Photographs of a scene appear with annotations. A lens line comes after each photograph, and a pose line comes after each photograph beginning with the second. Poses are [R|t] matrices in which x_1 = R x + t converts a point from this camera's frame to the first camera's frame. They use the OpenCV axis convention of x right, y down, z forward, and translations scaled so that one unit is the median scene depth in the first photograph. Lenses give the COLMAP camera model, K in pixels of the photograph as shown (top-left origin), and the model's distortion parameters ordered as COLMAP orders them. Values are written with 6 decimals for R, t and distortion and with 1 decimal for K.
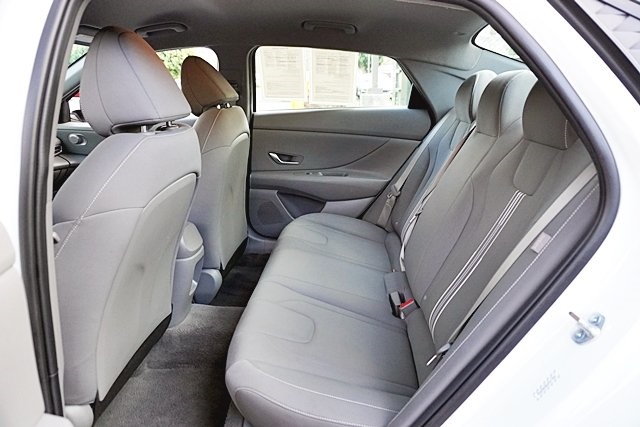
lens RADIAL K [[443.0, 0, 321.1], [0, 443.0, 215.2], [0, 0, 1]] dist [-0.026030, 0.008433]
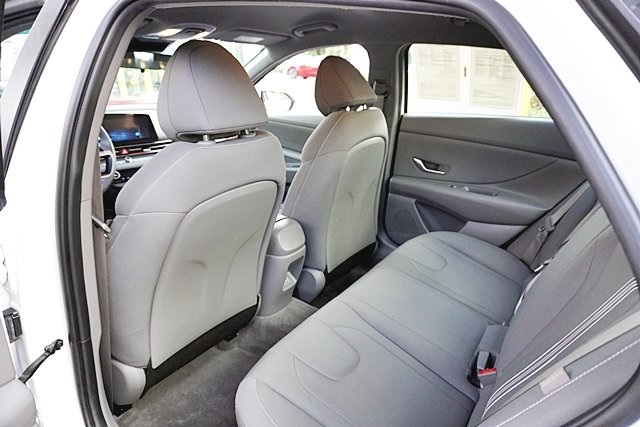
lens RADIAL K [[443.0, 0, 319.9], [0, 443.0, 212.0], [0, 0, 1]] dist [-0.026030, 0.008433]
pose [[0.866045, 0.173776, -0.468794, 0.179717], [-0.159247, 0.984695, 0.070823, -0.068483], [0.473927, 0.013318, 0.880464, 0.096389]]
